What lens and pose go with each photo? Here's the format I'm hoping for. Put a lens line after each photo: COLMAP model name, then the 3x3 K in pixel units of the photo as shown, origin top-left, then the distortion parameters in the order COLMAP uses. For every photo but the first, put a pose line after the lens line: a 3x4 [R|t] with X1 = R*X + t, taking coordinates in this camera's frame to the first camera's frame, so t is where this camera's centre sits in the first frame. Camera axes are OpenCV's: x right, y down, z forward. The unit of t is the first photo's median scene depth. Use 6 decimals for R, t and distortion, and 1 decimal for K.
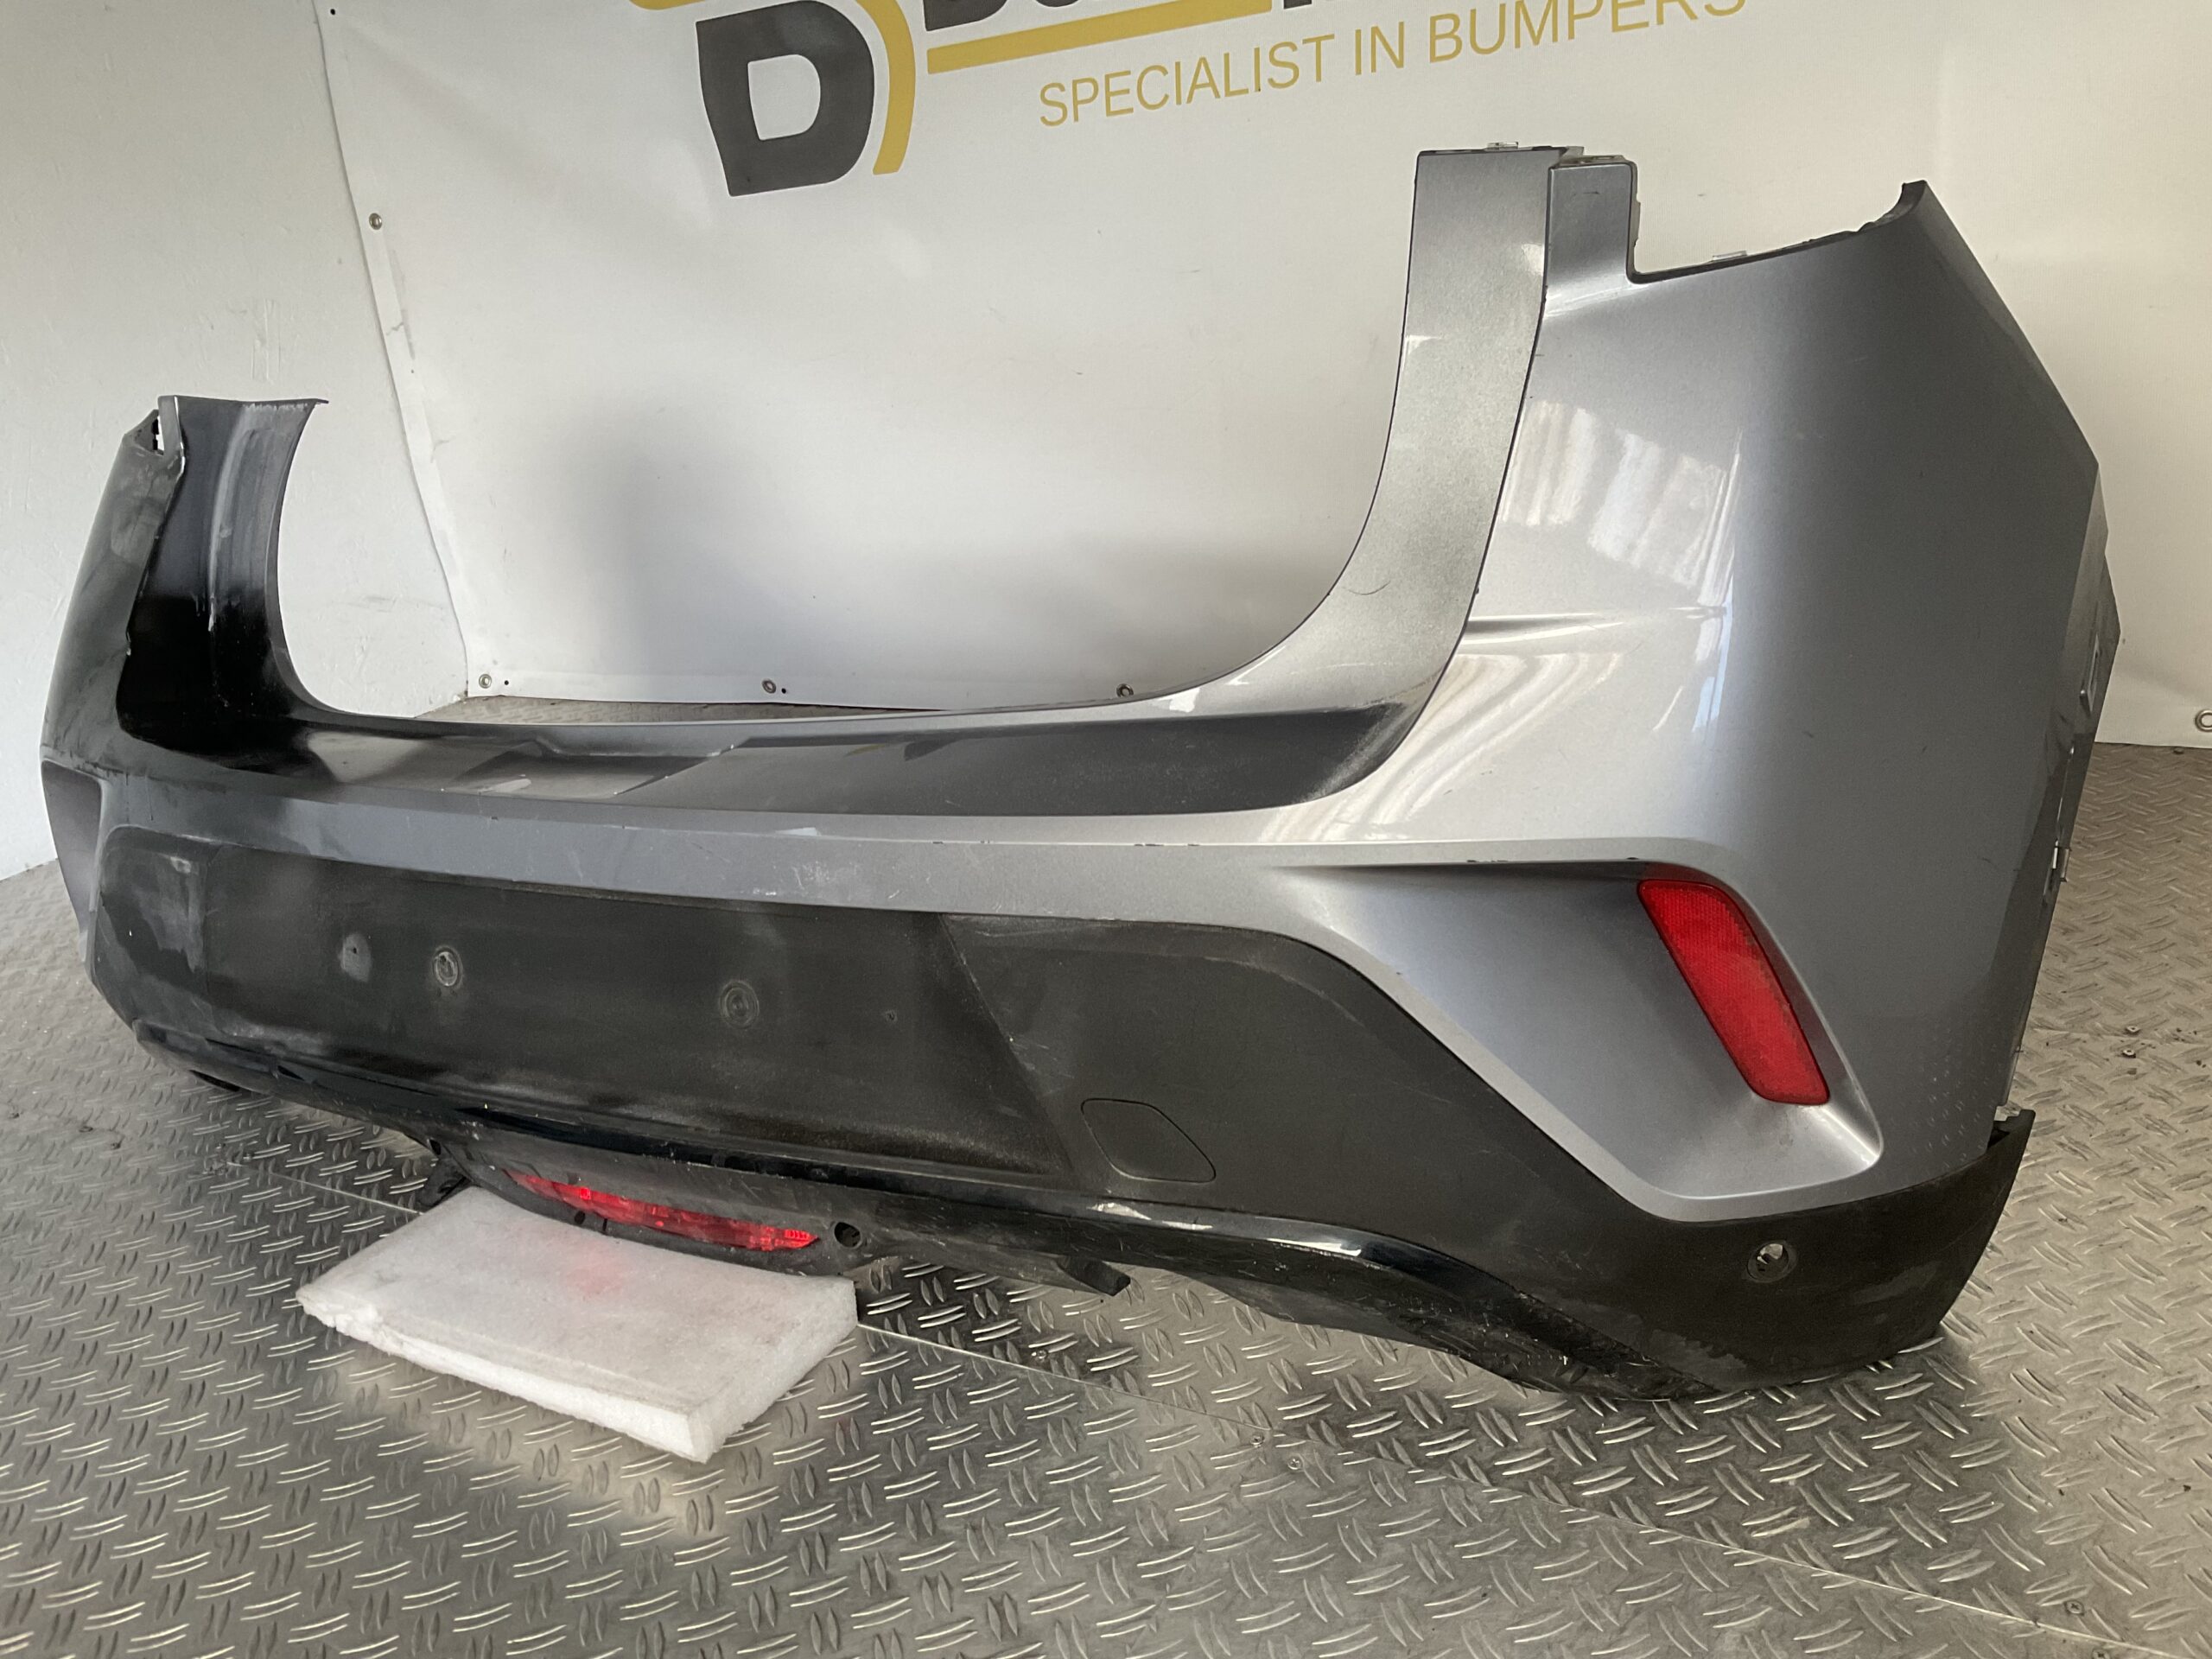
lens RADIAL K [[1832.7, 0, 1106.9], [0, 1832.7, 818.7], [0, 0, 1]] dist [0.086830, -0.194401]
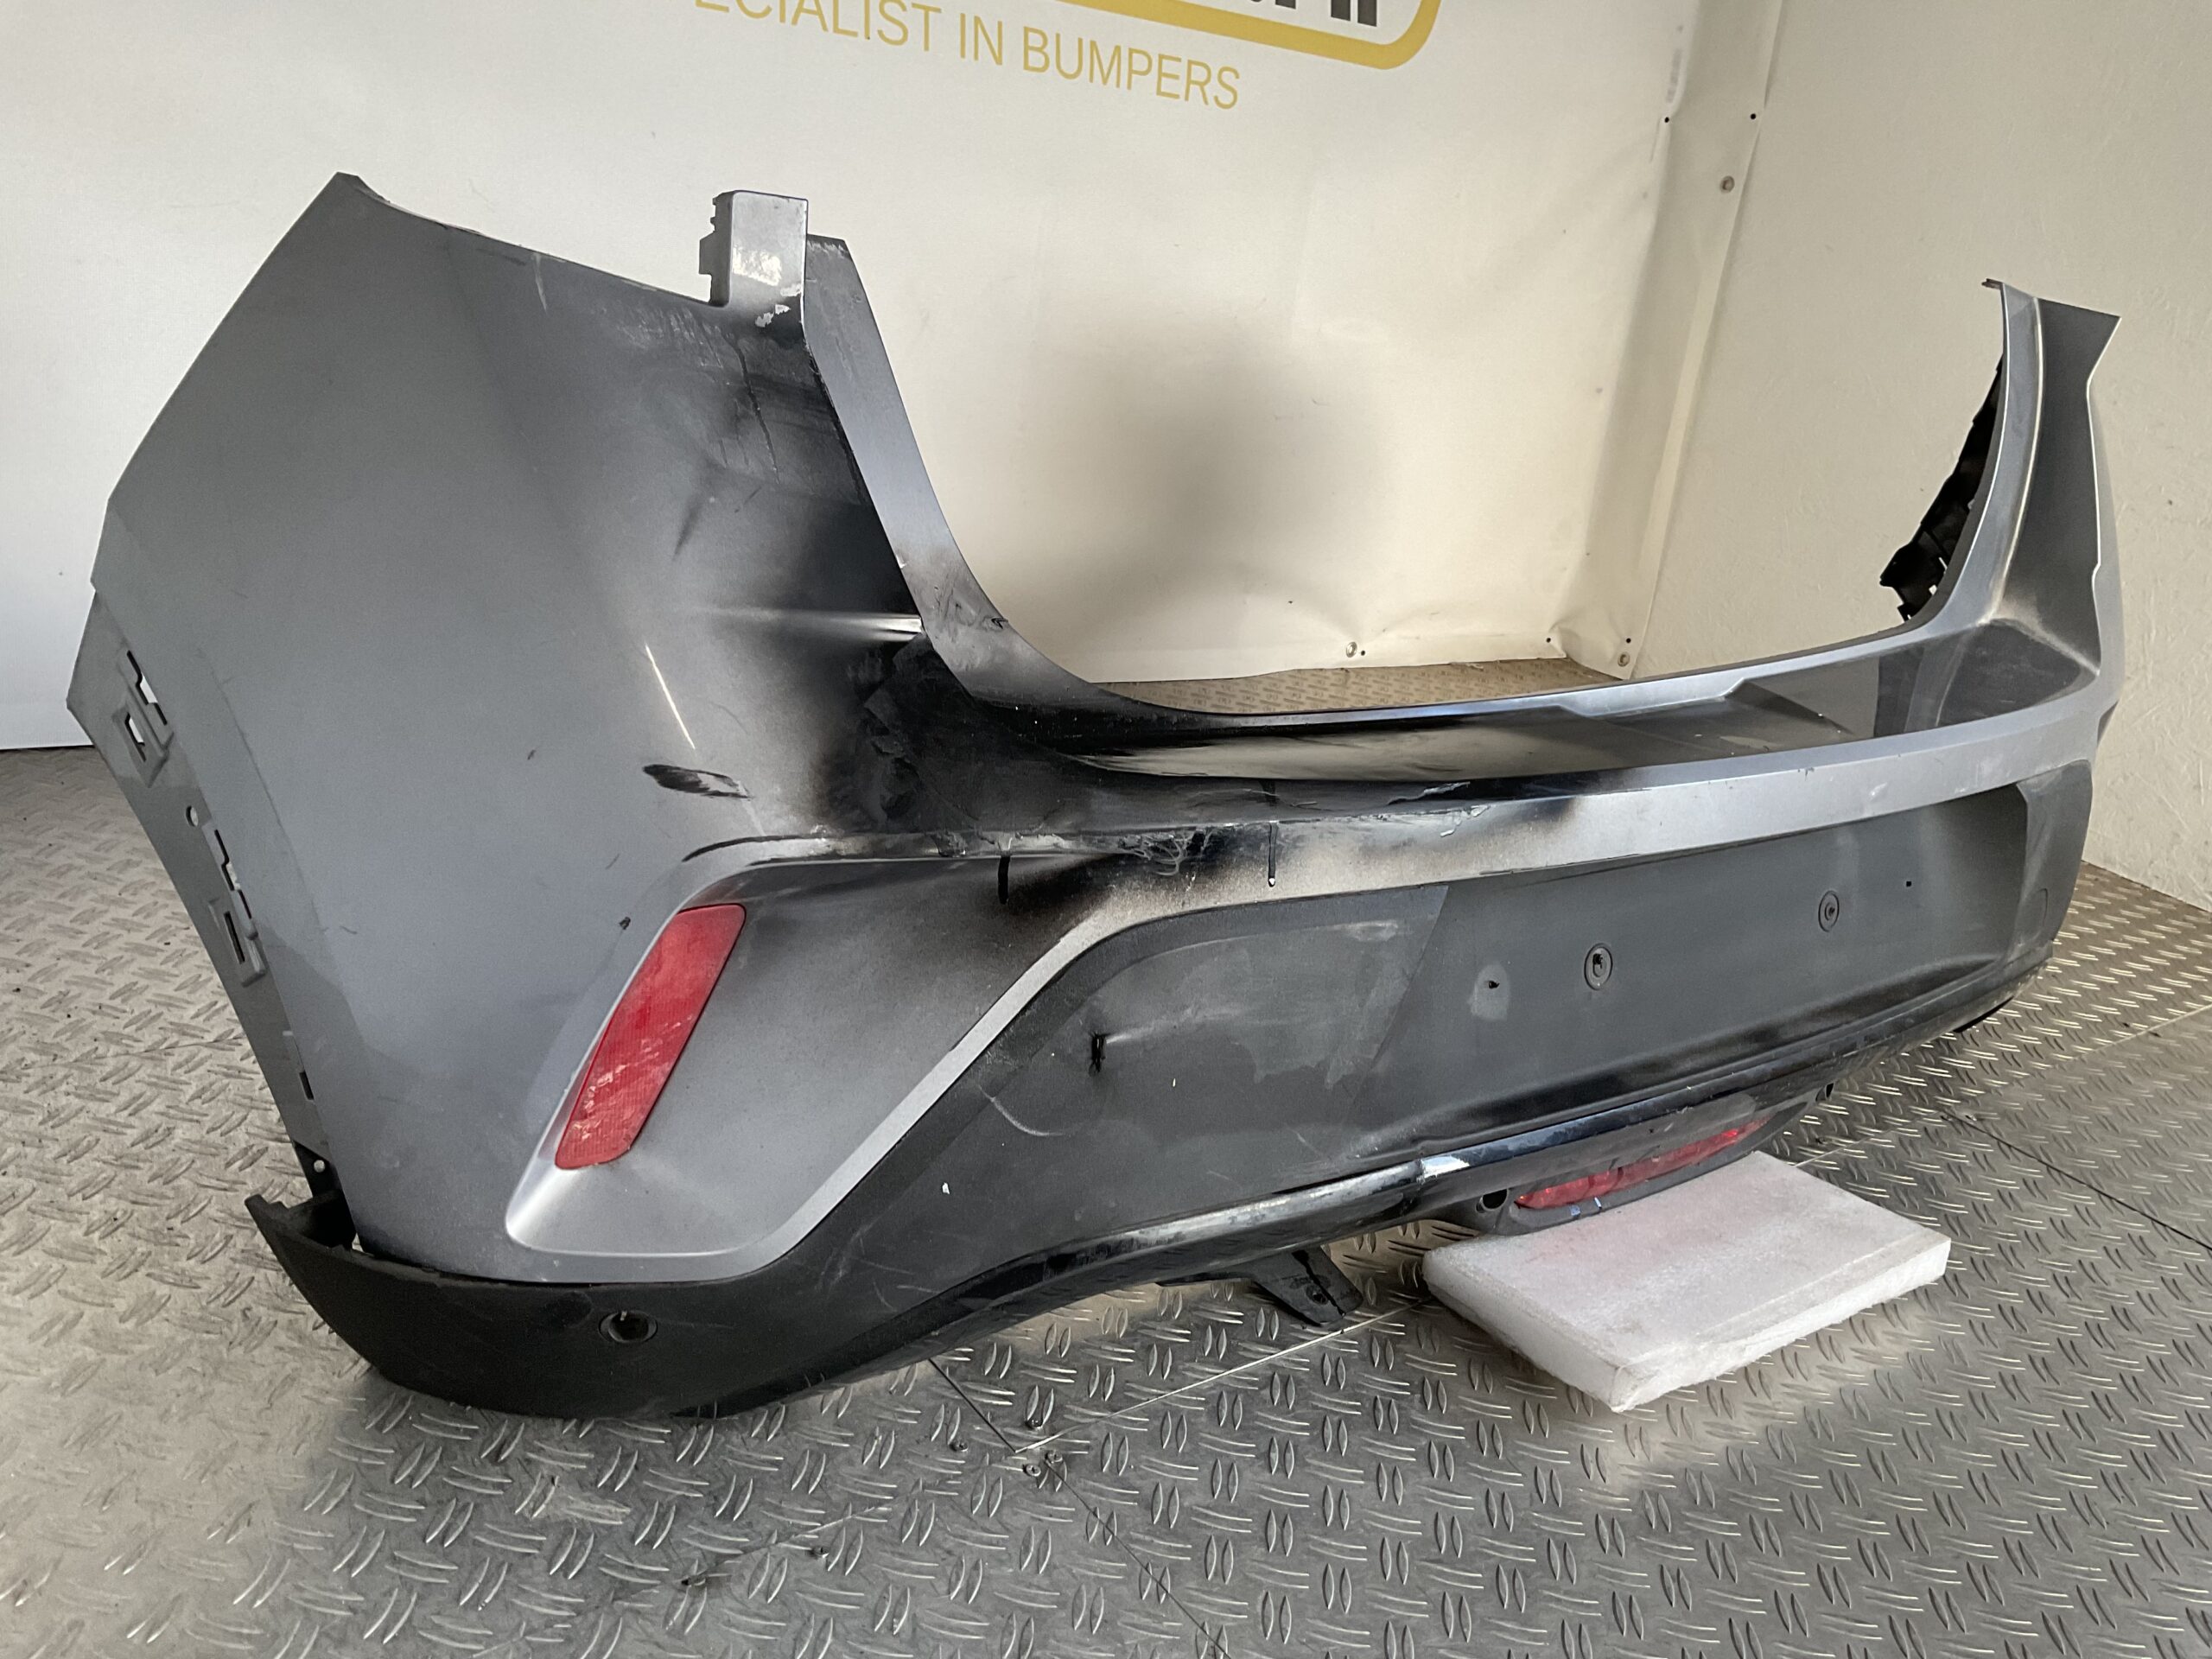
lens RADIAL K [[1832.7, 0, 1106.9], [0, 1832.7, 818.7], [0, 0, 1]] dist [0.086830, -0.194401]
pose [[0.340477, -0.124343, 0.931995, -1.163734], [0.123458, 0.988548, 0.086786, -0.089328], [-0.932113, 0.085513, 0.351929, 0.829456]]
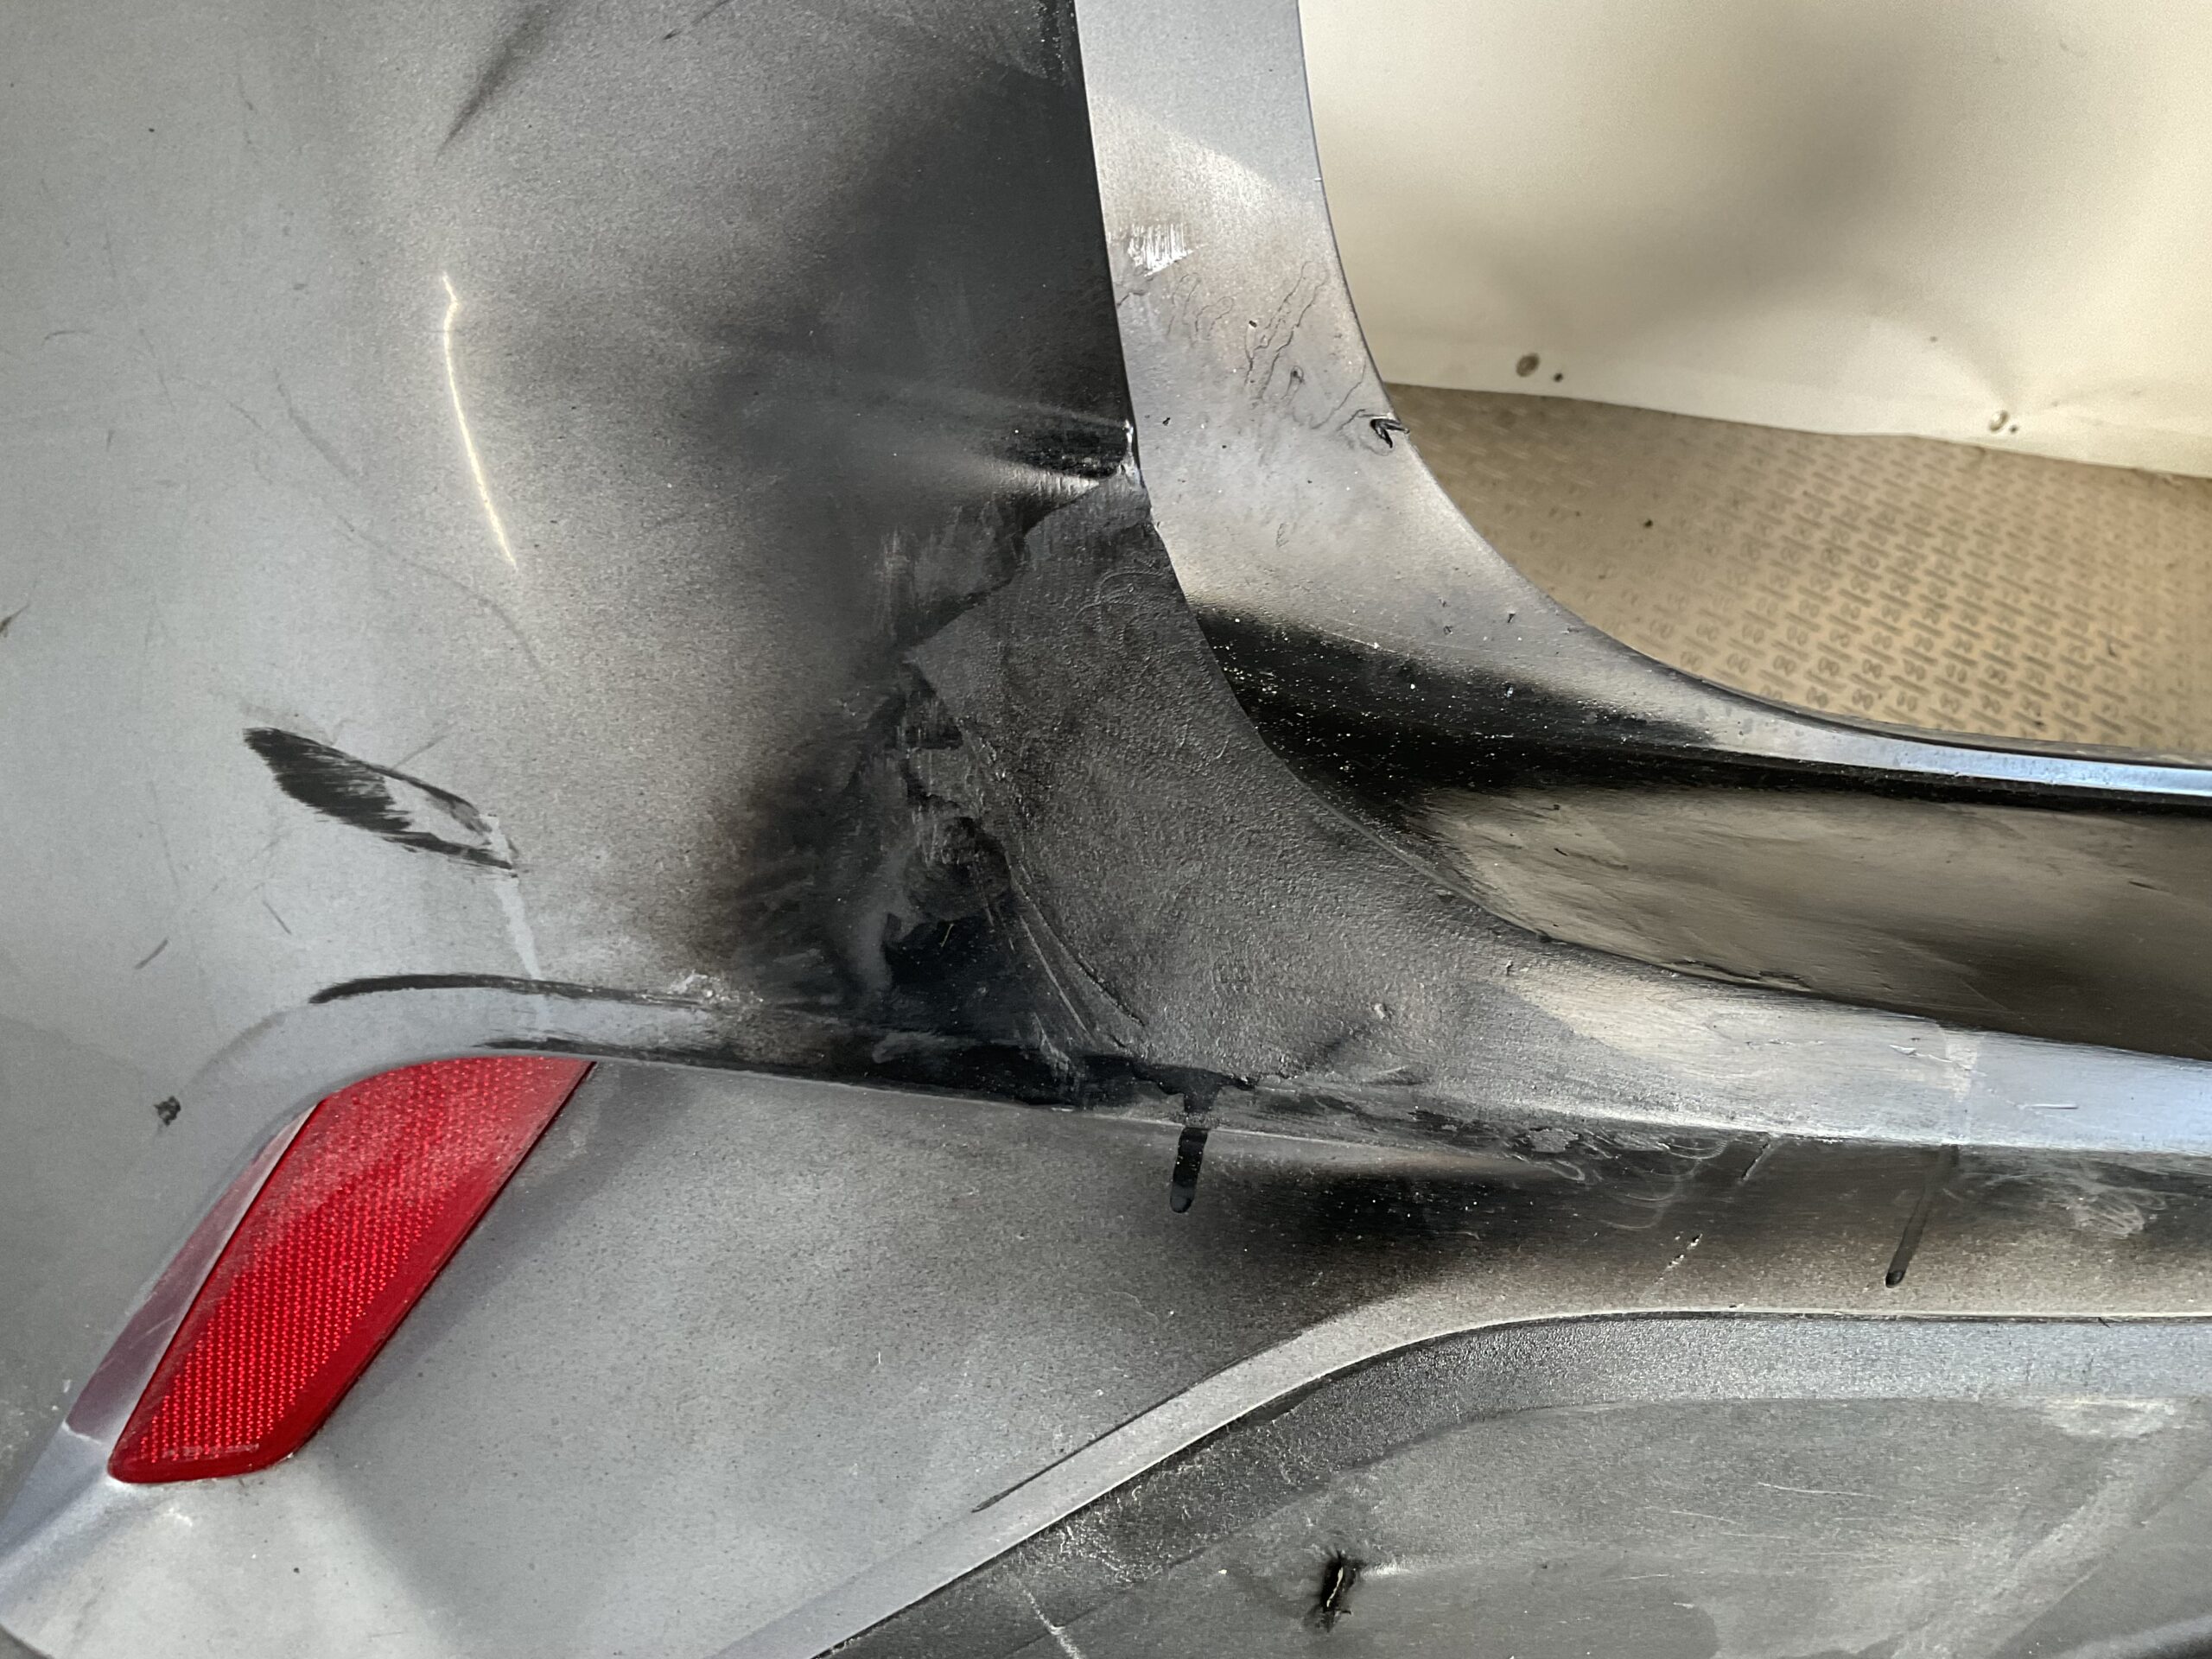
lens RADIAL K [[1832.7, 0, 1106.9], [0, 1832.7, 818.7], [0, 0, 1]] dist [0.086830, -0.194401]
pose [[0.586151, -0.193369, 0.786788, -0.780365], [-0.063271, 0.957211, 0.282390, -0.129271], [-0.807728, -0.215304, 0.548835, 0.971364]]
